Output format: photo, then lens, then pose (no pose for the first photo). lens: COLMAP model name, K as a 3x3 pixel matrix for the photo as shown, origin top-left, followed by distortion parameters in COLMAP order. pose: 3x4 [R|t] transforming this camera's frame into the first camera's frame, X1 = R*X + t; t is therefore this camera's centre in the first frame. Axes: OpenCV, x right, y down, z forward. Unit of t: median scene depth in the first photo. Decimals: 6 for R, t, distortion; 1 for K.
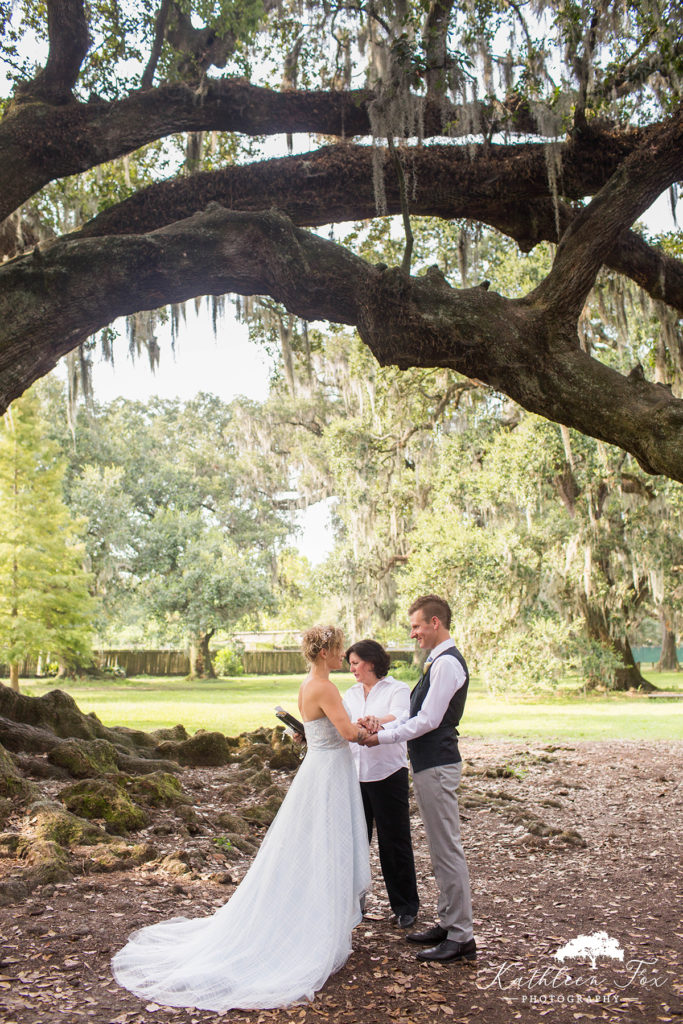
lens RADIAL K [[1012.8, 0, 341.5], [0, 1012.8, 512.0], [0, 0, 1]] dist [-0.101179, 0.145239]
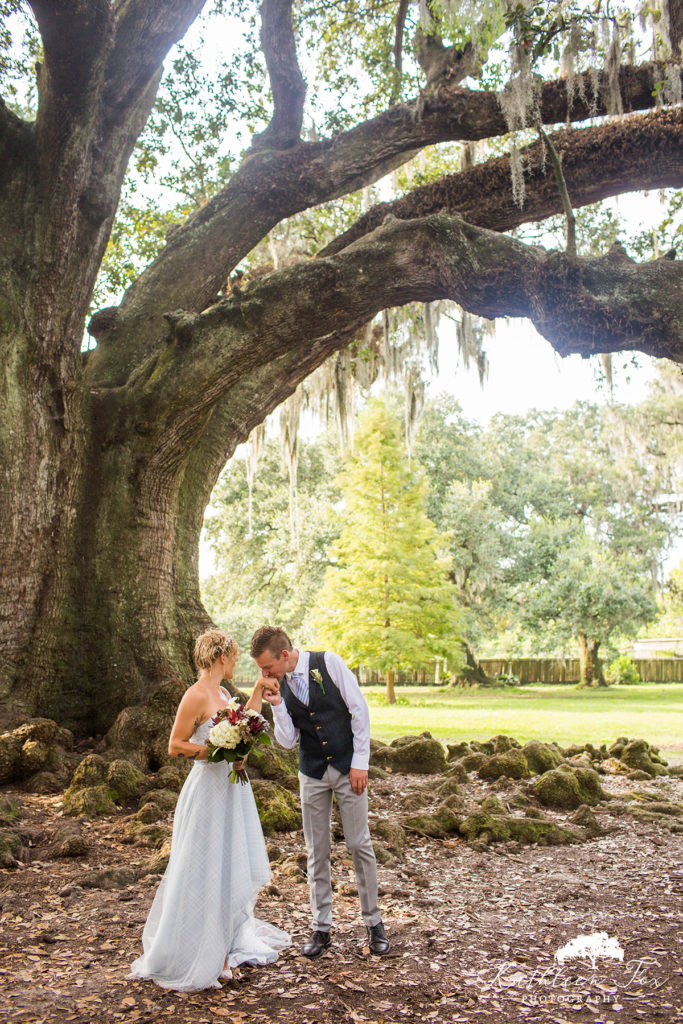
lens RADIAL K [[991.5, 0, 341.5], [0, 991.5, 512.0], [0, 0, 1]] dist [-0.101929, 0.138710]
pose [[0.913167, -0.057781, -0.403470, 0.066480], [0.053060, 0.998329, -0.022881, 0.003428], [0.404118, -0.000514, 0.914707, 0.022543]]
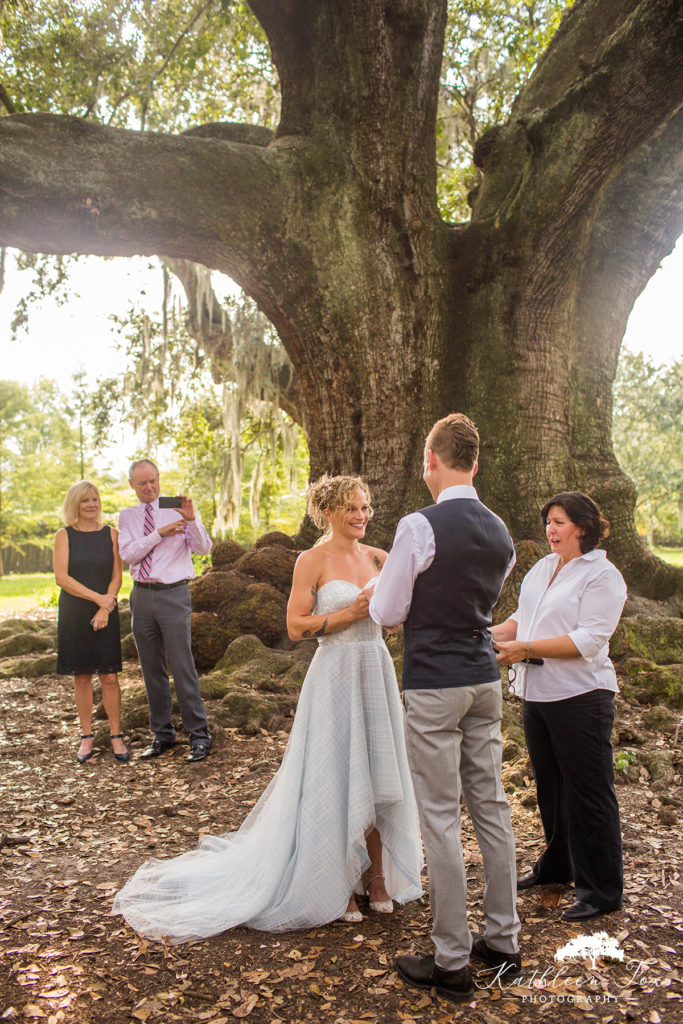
lens RADIAL K [[991.5, 0, 341.5], [0, 991.5, 512.0], [0, 0, 1]] dist [-0.101929, 0.138710]
pose [[0.442319, -0.026520, -0.896466, 0.108960], [0.143319, 0.988808, 0.041462, 0.019090], [0.885333, -0.146820, 0.441169, 0.118739]]
